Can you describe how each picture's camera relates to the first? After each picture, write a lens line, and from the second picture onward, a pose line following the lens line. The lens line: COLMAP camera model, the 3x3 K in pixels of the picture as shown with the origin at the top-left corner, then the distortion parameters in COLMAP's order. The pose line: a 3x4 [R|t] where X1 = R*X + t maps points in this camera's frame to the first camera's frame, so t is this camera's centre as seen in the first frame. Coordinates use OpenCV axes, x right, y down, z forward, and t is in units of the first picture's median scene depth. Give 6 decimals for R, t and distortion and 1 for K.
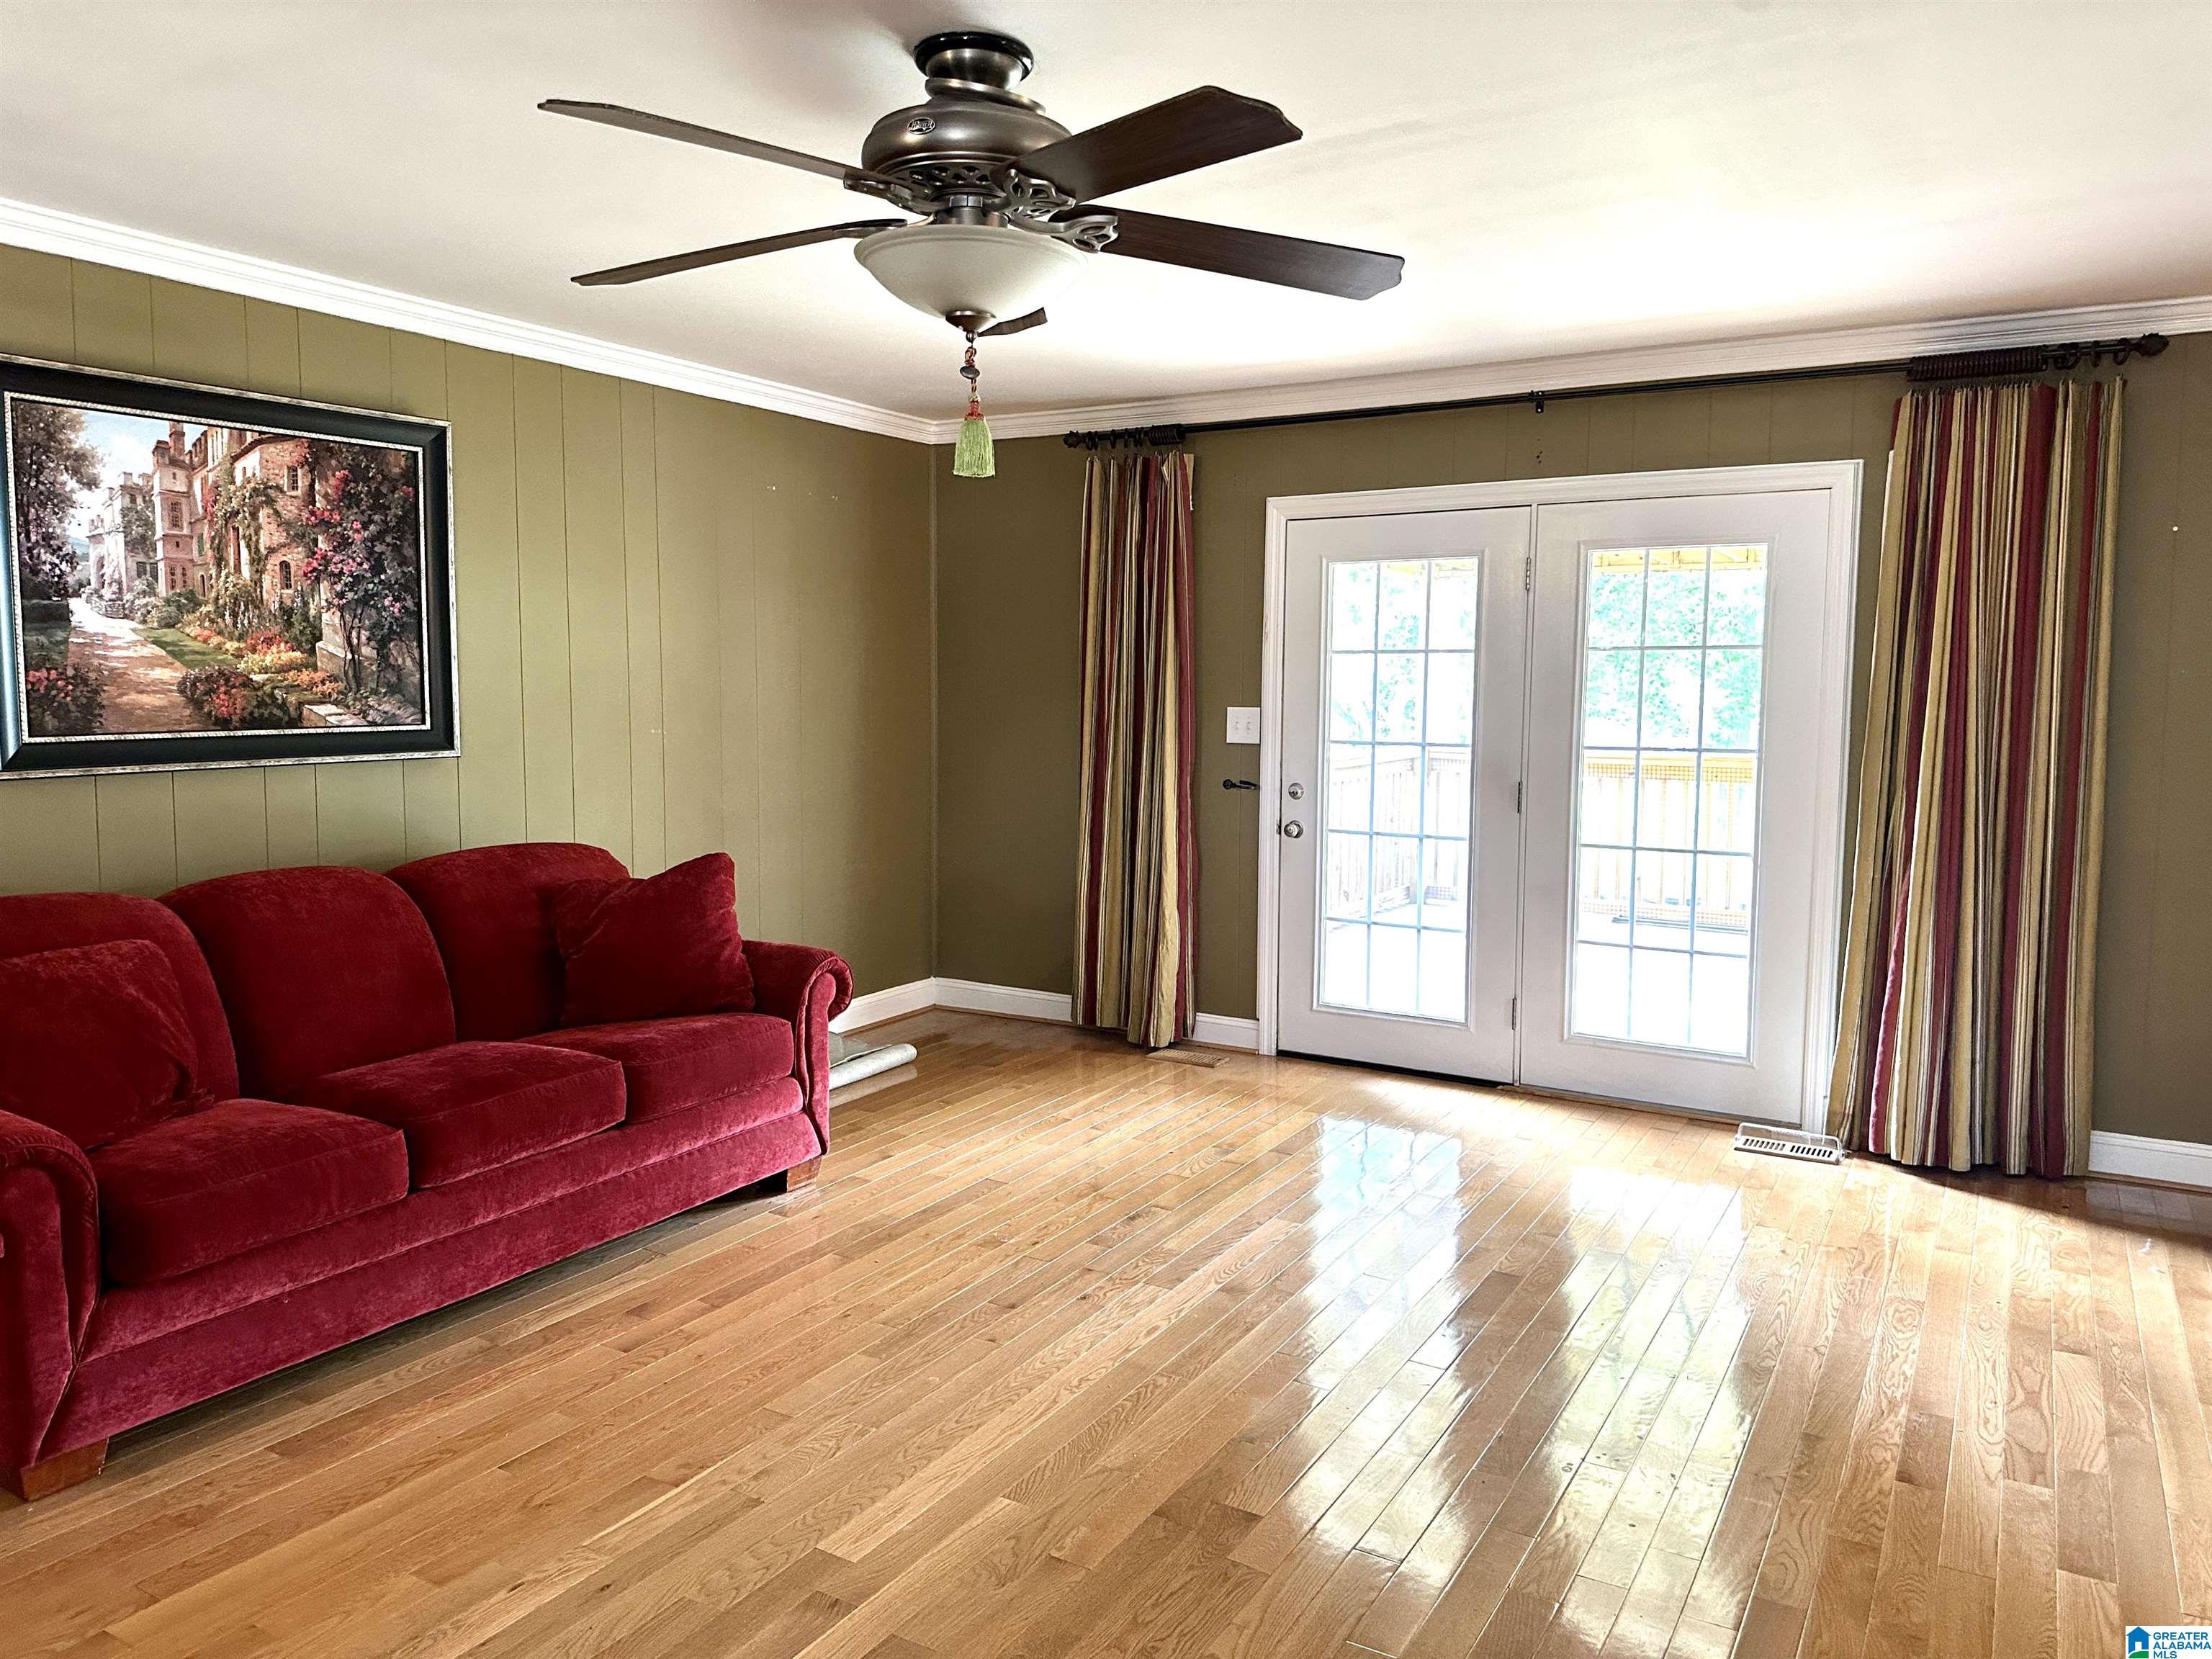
lens RADIAL K [[1554.1, 0, 1074.2], [0, 1554.1, 822.8], [0, 0, 1]] dist [0.102179, -0.131520]
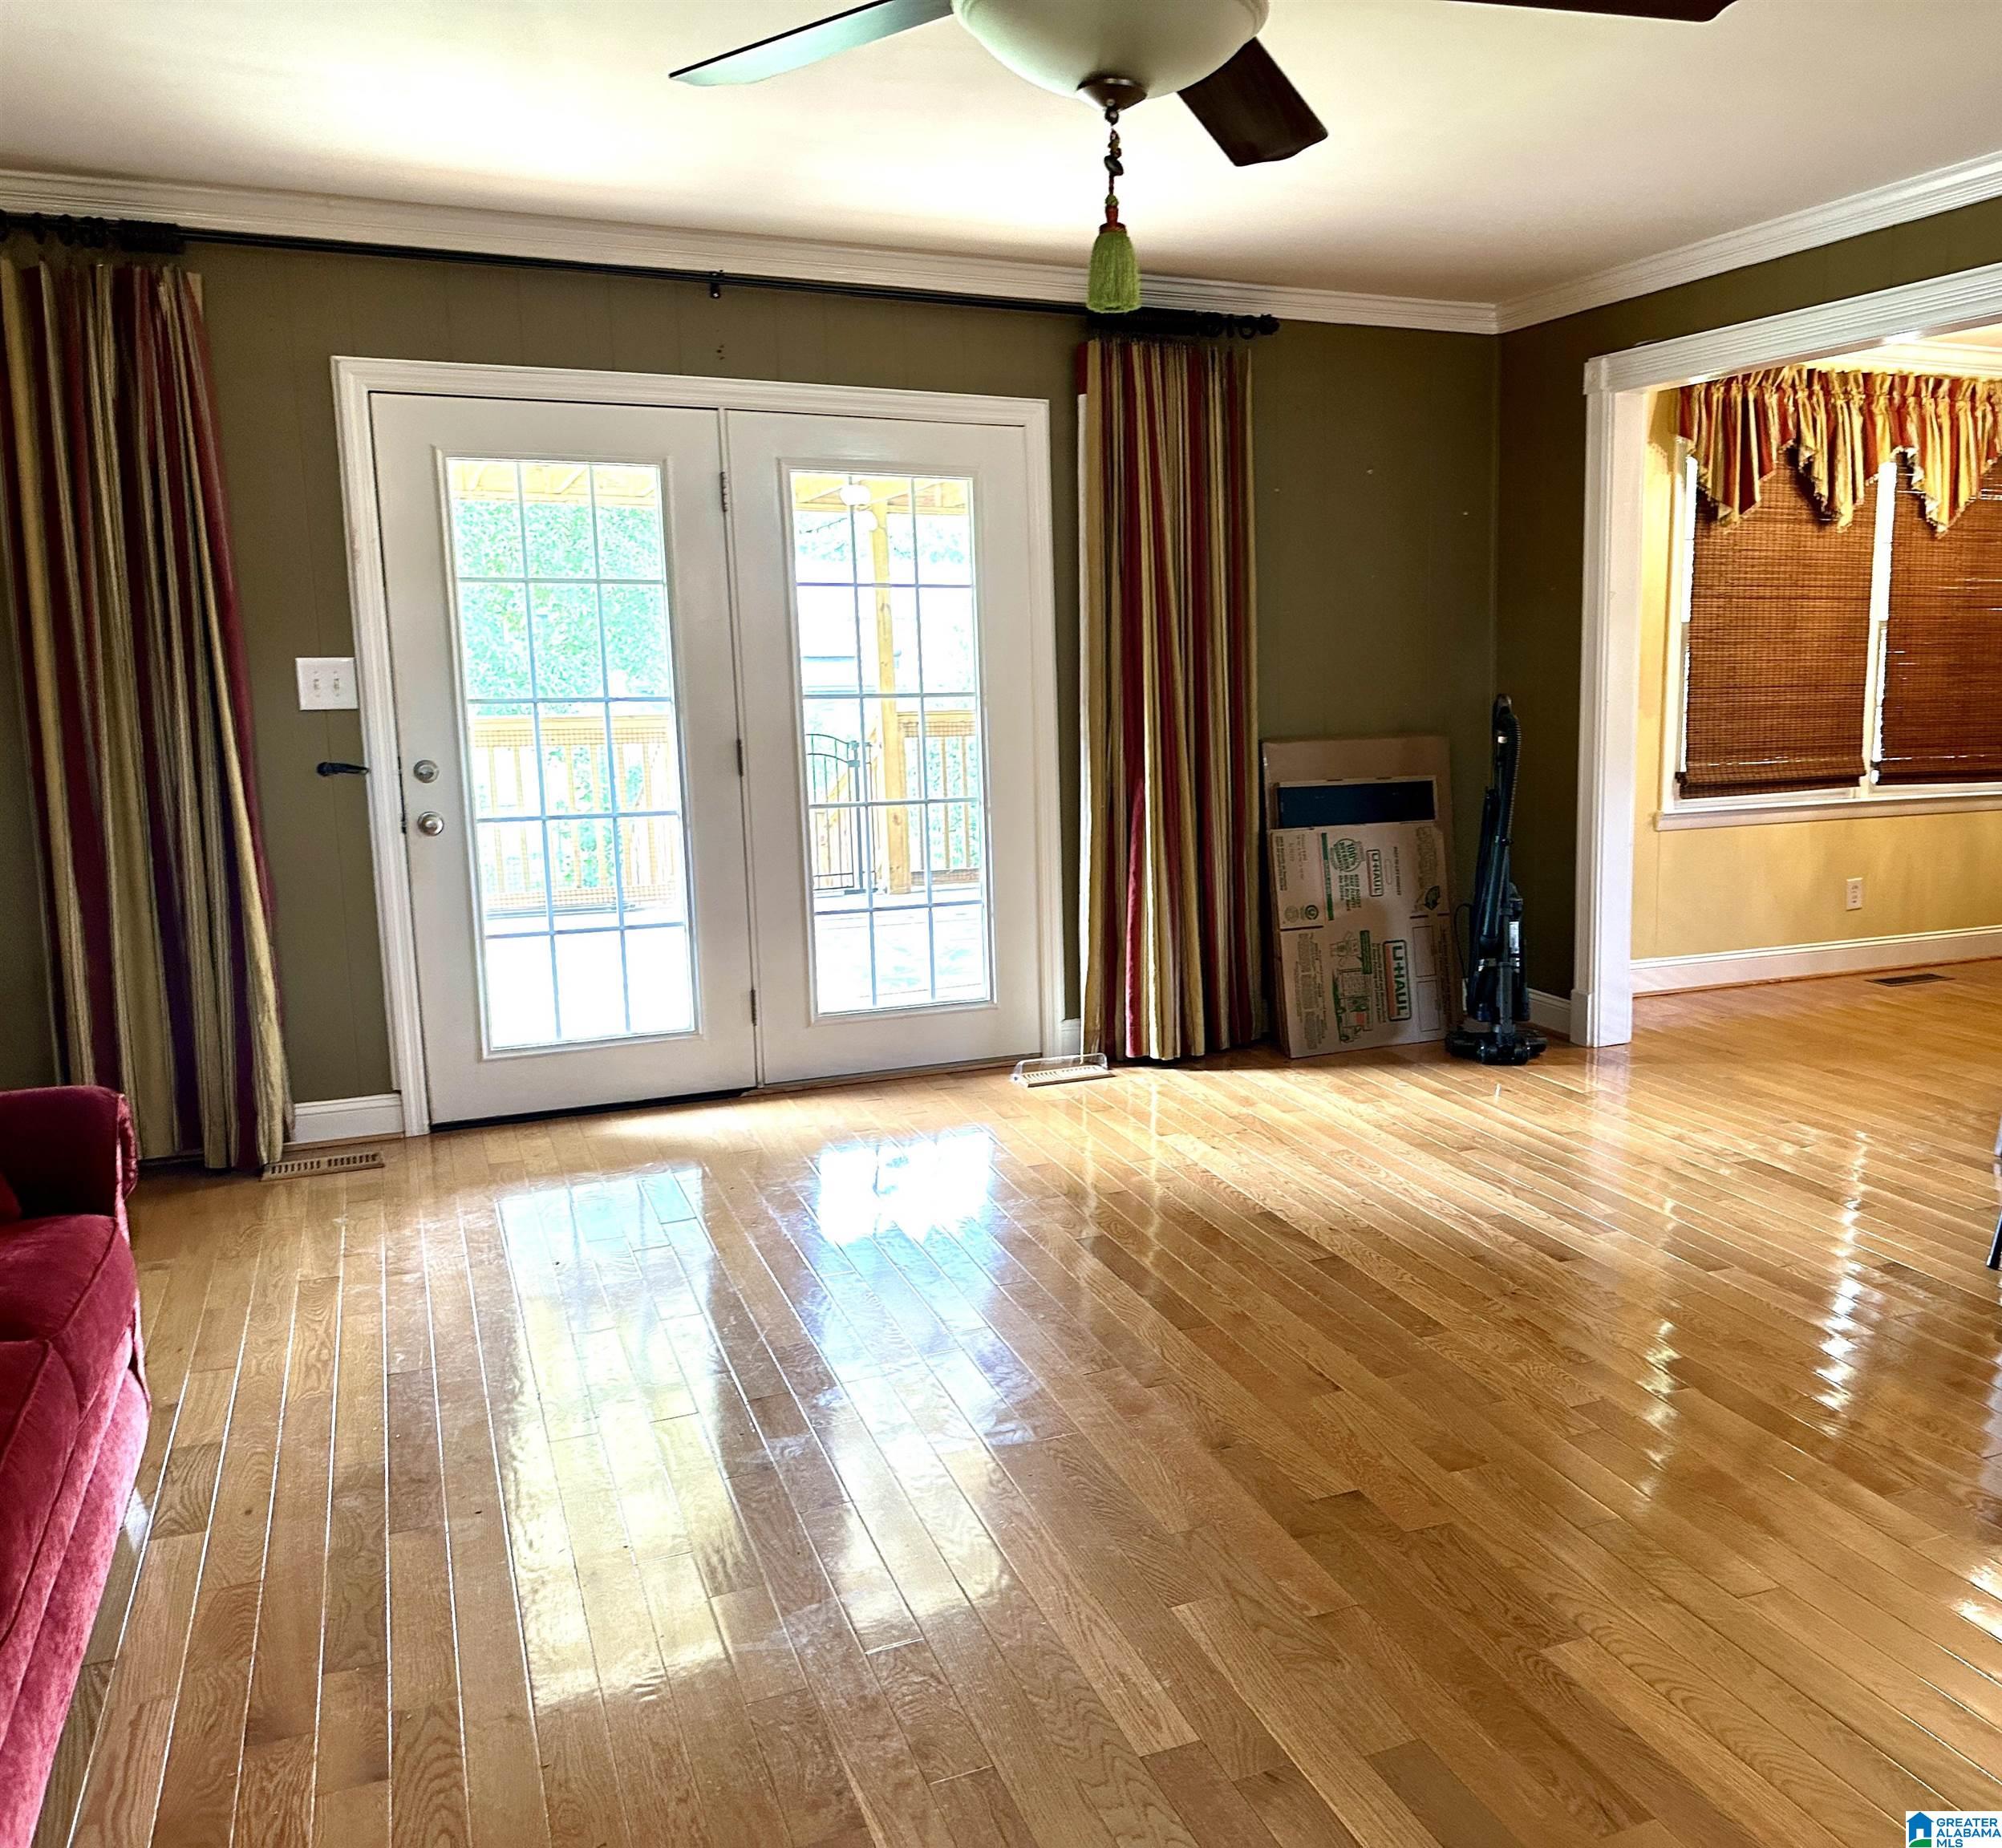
lens RADIAL K [[1797.3, 0, 1150.8], [0, 1797.3, 928.6], [0, 0, 1]] dist [0.115298, -0.172159]
pose [[0.543917, -0.139456, 0.827470, -0.511811], [0.088182, 0.990133, 0.108906, -0.013710], [-0.834493, 0.013732, 0.550848, 0.319632]]
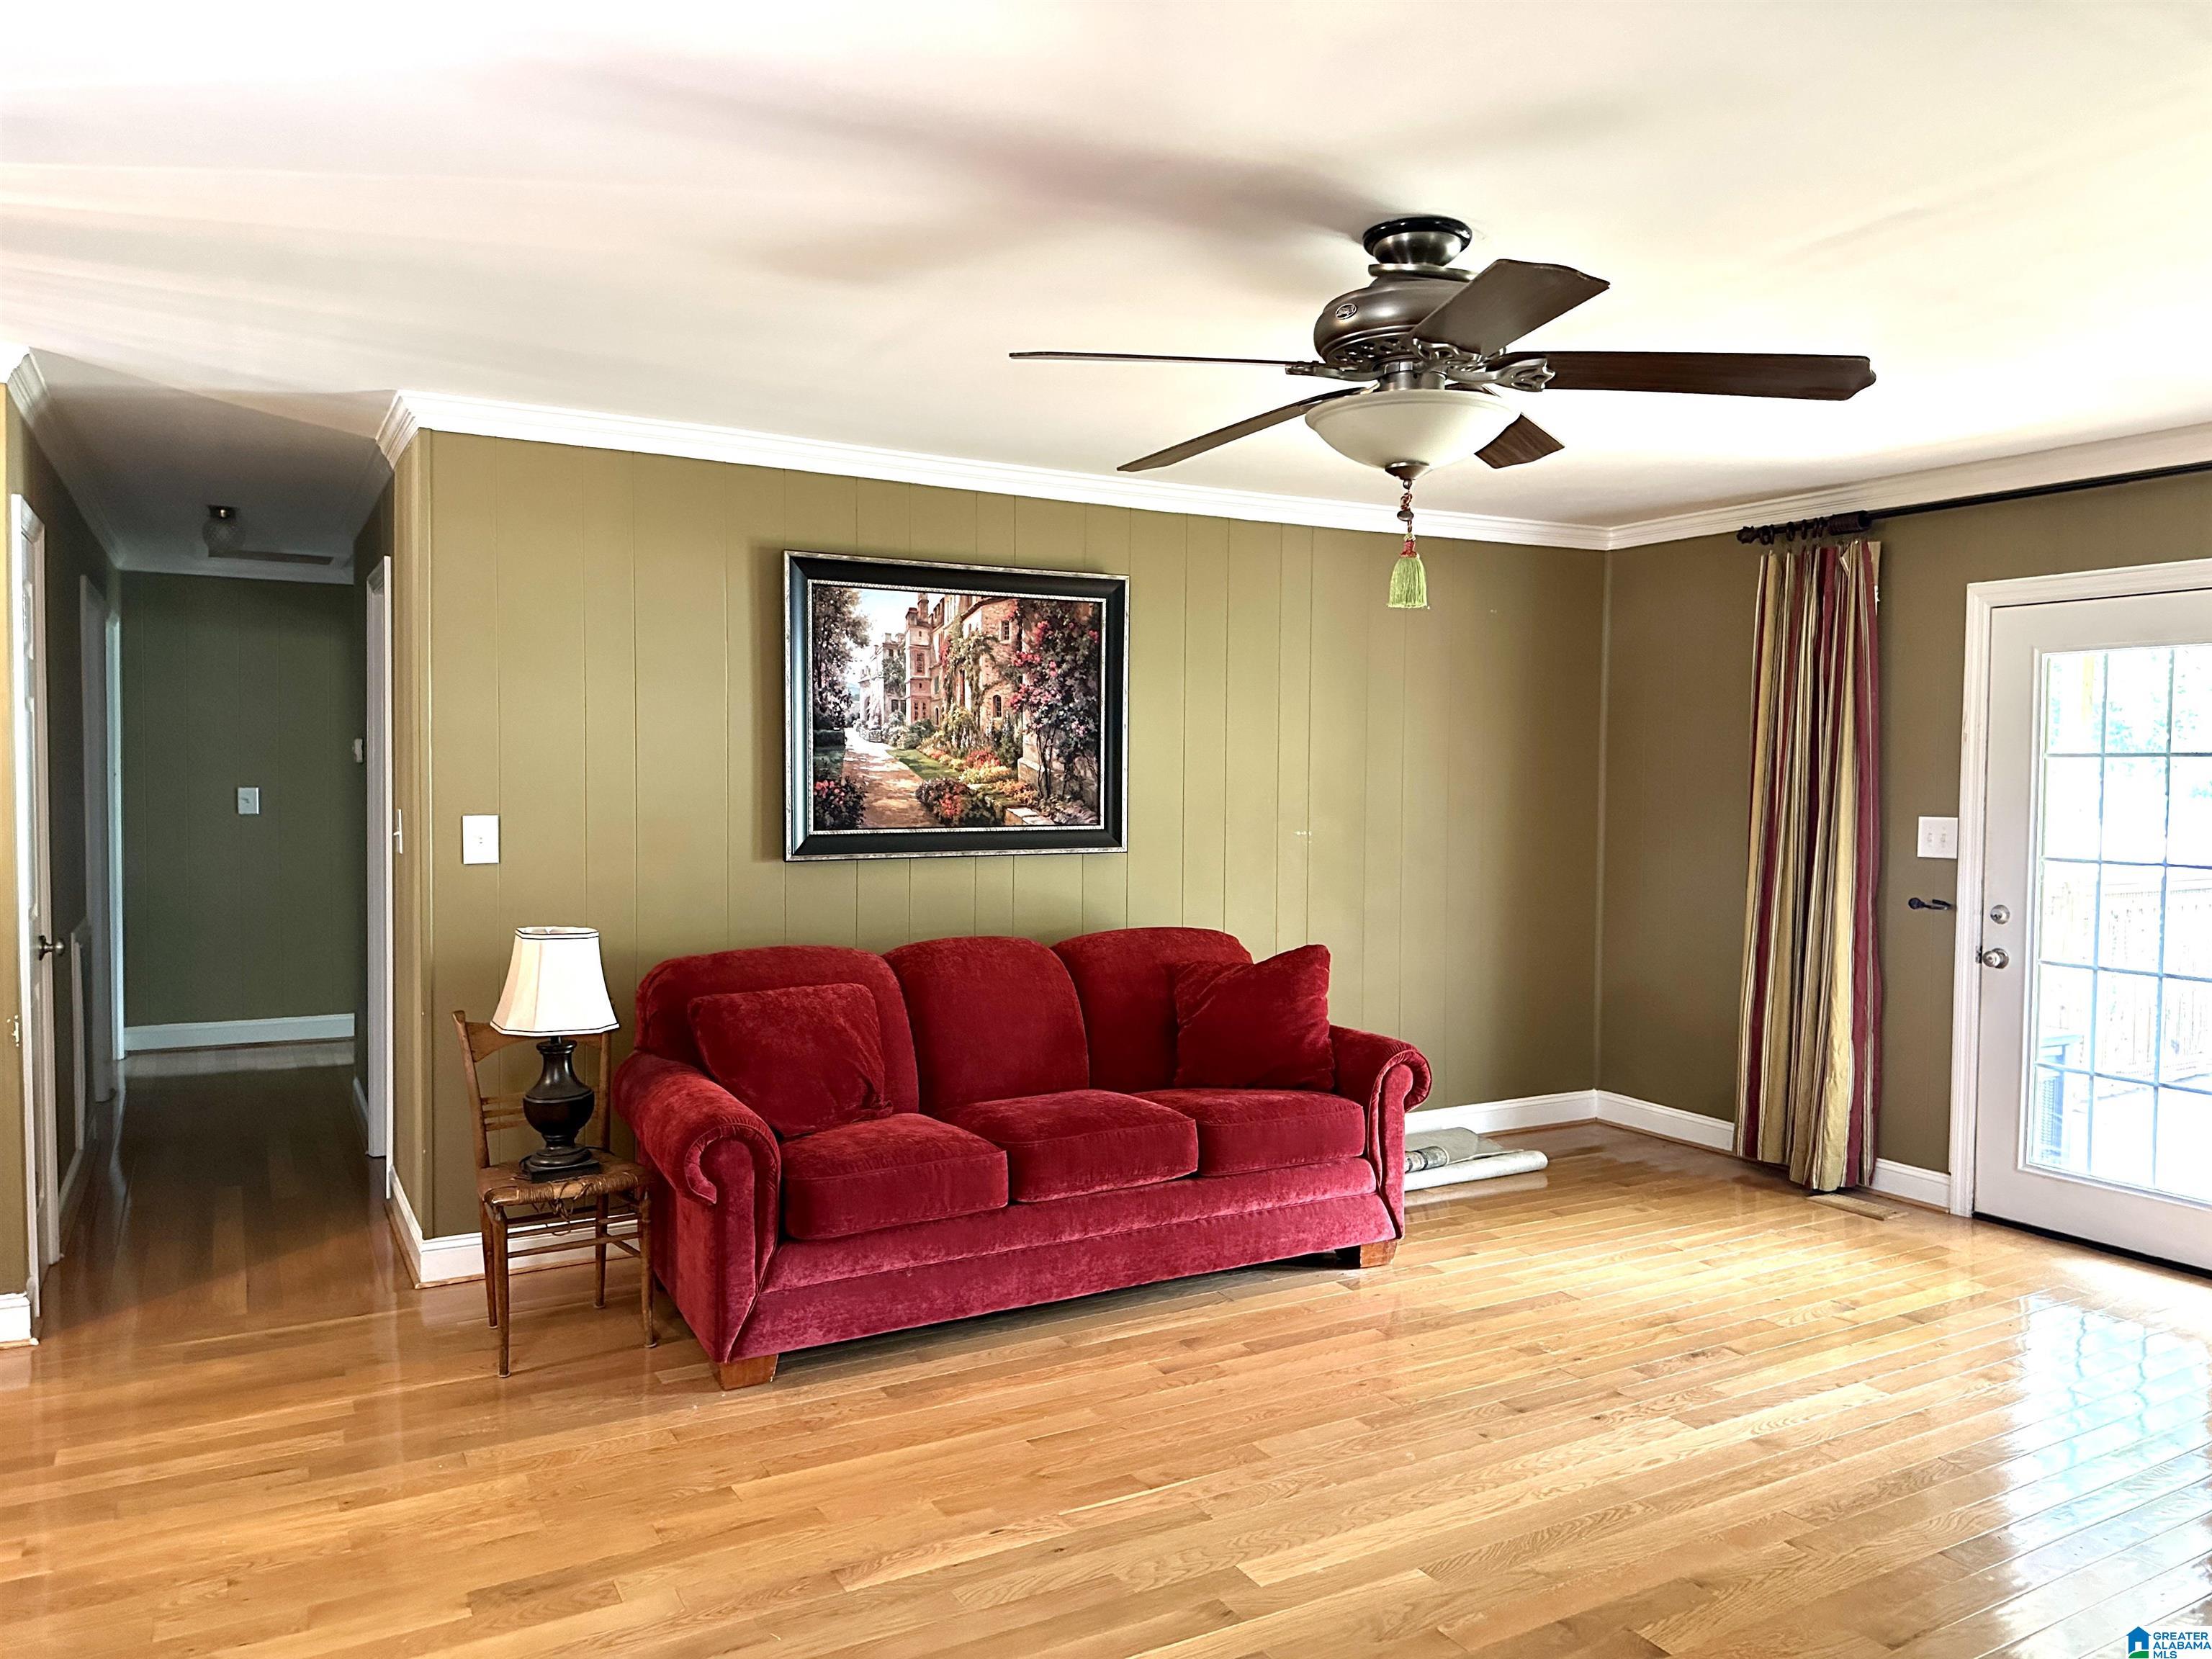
lens RADIAL K [[1548.2, 0, 1093.1], [0, 1548.2, 833.3], [0, 0, 1]] dist [0.201293, -0.310630]
pose [[0.870584, 0.017712, -0.491700, 0.182700], [-0.046497, 0.997841, -0.046383, -0.000722], [0.489817, 0.063243, 0.869528, -0.038564]]
